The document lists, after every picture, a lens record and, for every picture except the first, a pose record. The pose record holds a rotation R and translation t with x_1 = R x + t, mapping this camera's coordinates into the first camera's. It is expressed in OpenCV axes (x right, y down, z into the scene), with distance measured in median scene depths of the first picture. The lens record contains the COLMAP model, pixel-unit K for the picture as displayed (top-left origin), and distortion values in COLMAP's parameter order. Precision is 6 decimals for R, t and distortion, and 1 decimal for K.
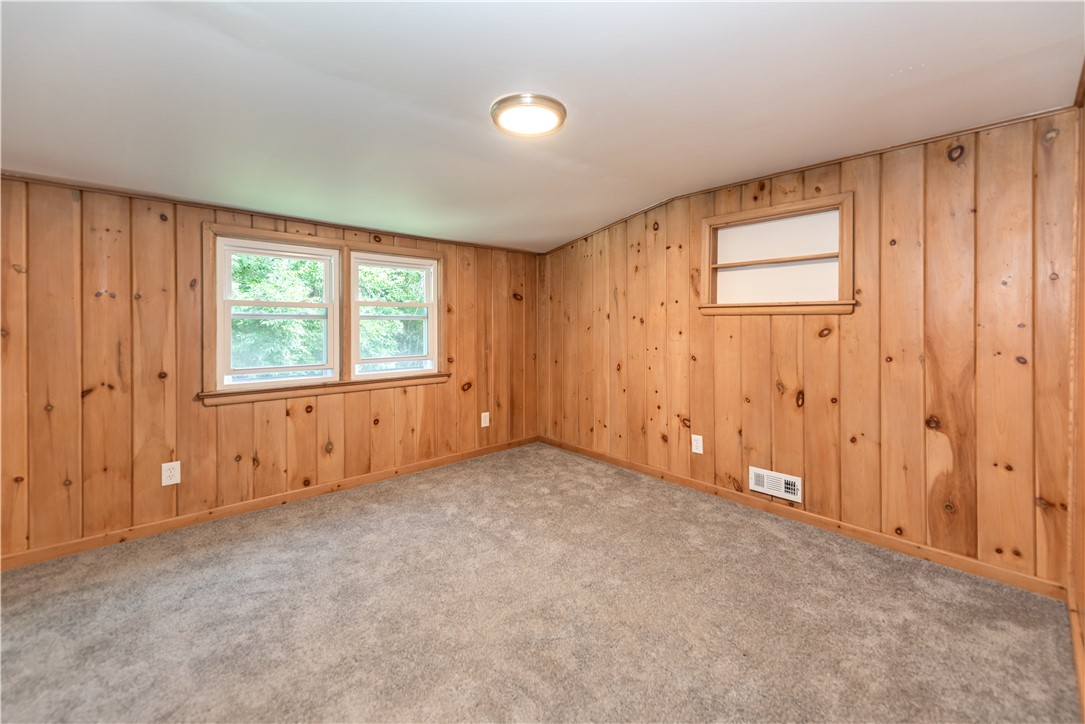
lens RADIAL K [[442.2, 0, 546.7], [0, 442.2, 315.9], [0, 0, 1]] dist [0.020369, -0.006104]
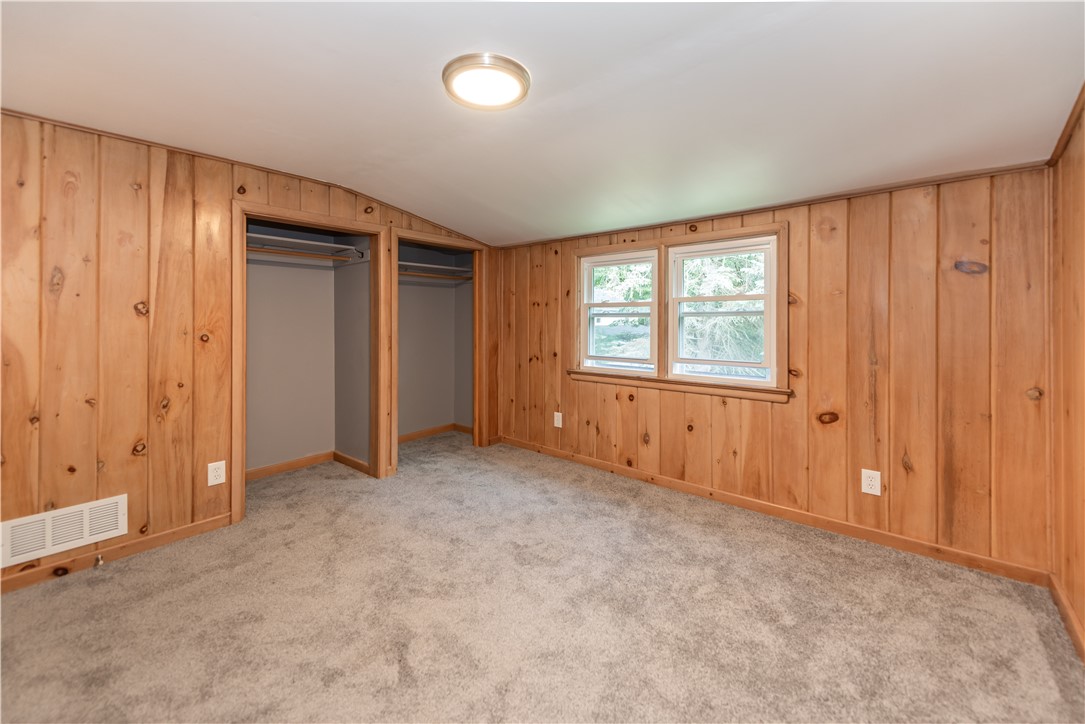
lens RADIAL K [[442.2, 0, 546.7], [0, 442.2, 315.9], [0, 0, 1]] dist [0.020369, -0.006104]
pose [[0.115120, -0.015081, -0.993237, 0.492234], [0.014541, 0.999803, -0.013495, 0.015044], [0.993245, -0.012889, 0.115317, 0.600476]]
